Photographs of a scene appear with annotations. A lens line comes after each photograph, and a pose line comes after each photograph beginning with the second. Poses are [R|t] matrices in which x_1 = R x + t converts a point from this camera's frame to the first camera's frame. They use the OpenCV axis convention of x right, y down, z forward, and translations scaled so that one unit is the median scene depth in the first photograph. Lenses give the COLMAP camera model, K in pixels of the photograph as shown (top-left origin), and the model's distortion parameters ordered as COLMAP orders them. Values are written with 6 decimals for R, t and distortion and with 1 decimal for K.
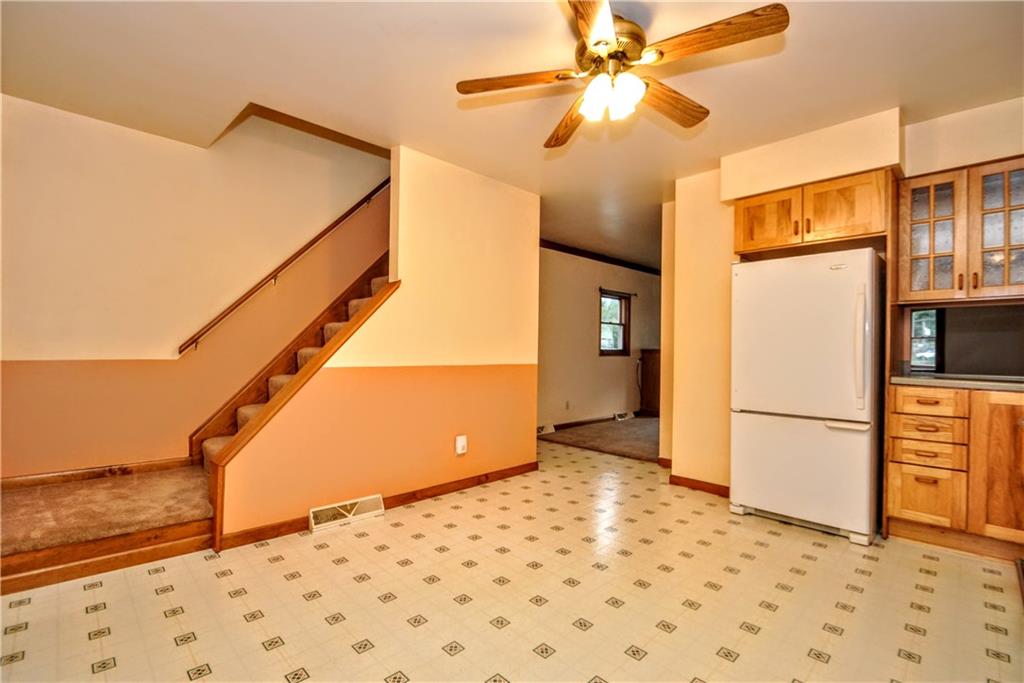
lens RADIAL K [[453.7, 0, 506.6], [0, 453.7, 348.1], [0, 0, 1]] dist [0.018070, -0.018509]
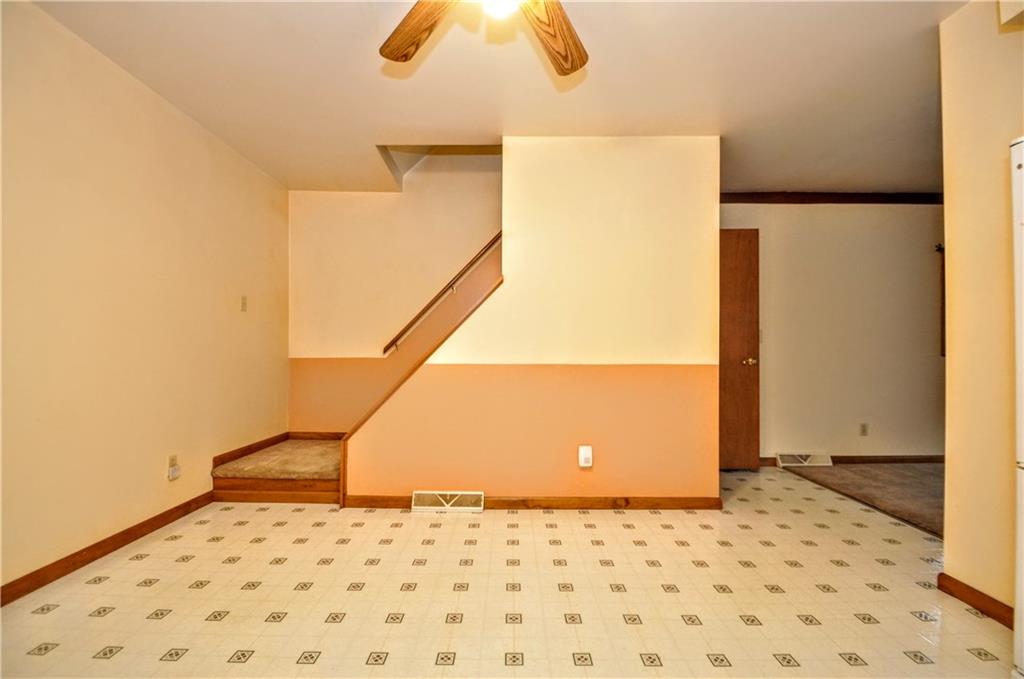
lens RADIAL K [[444.4, 0, 512.2], [0, 444.4, 349.8], [0, 0, 1]] dist [0.014965, -0.017471]
pose [[0.713029, -0.015106, -0.700972, 0.462498], [0.014756, 0.999870, -0.006538, 0.015958], [0.700979, -0.005682, 0.713159, 0.352248]]
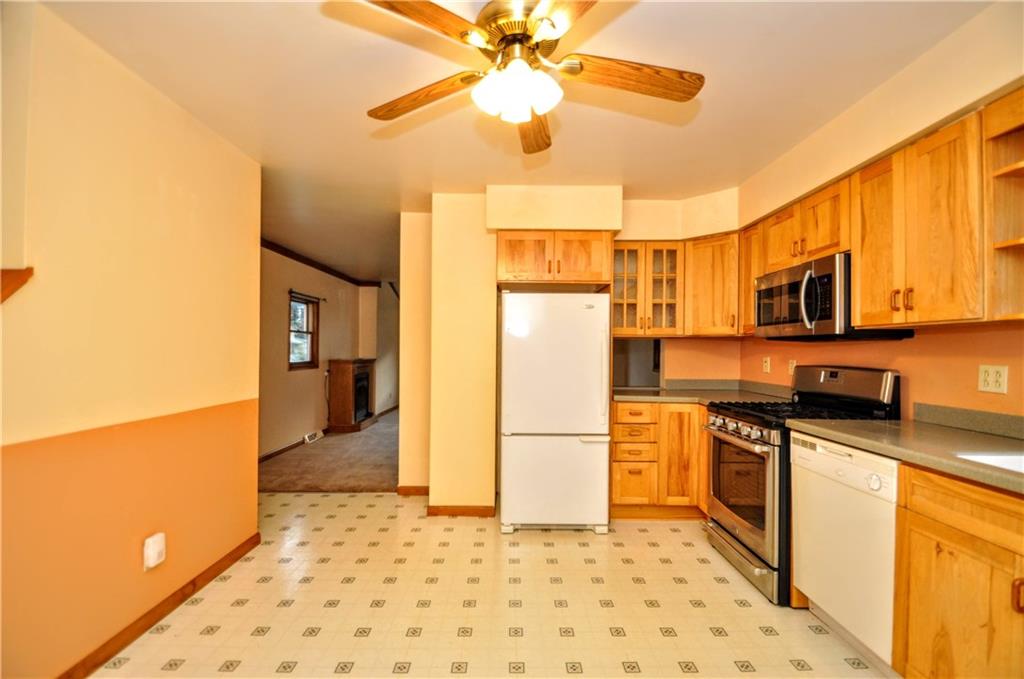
lens RADIAL K [[444.4, 0, 512.2], [0, 444.4, 349.8], [0, 0, 1]] dist [0.014965, -0.017471]
pose [[0.696606, -0.007726, 0.717413, -0.222197], [-0.000485, 0.999937, 0.011240, -0.069574], [-0.717454, -0.008178, 0.696558, 0.295637]]
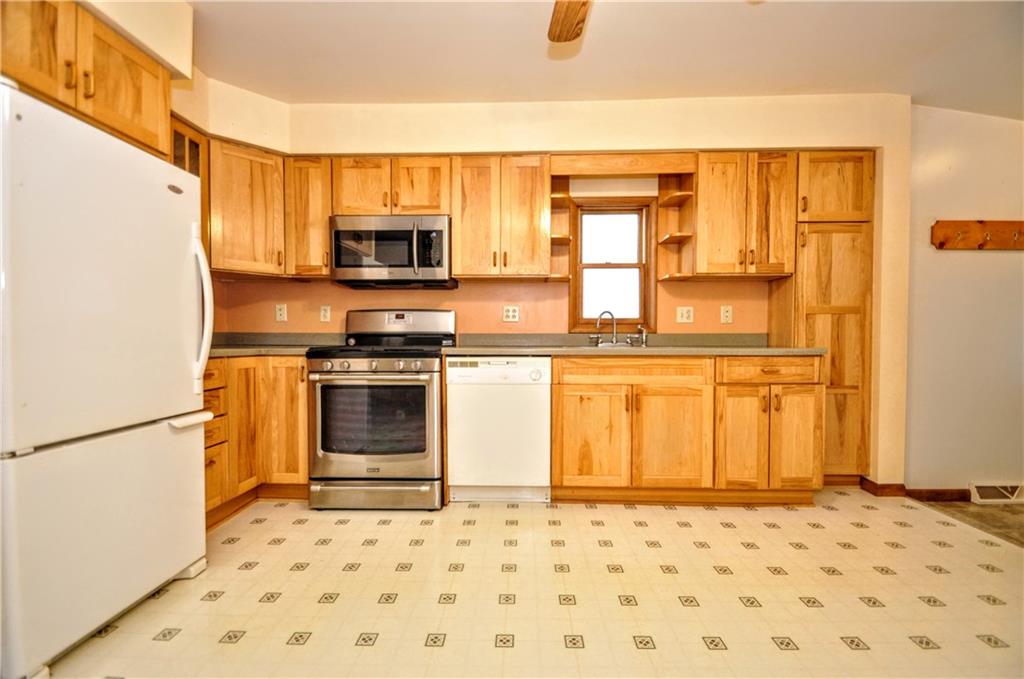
lens RADIAL K [[444.4, 0, 512.2], [0, 444.4, 349.8], [0, 0, 1]] dist [0.014965, -0.017471]
pose [[-0.694303, -0.035947, 0.718784, -0.084812], [-0.013965, 0.999237, 0.036484, 0.025240], [-0.719547, 0.015293, -0.694275, 0.987749]]
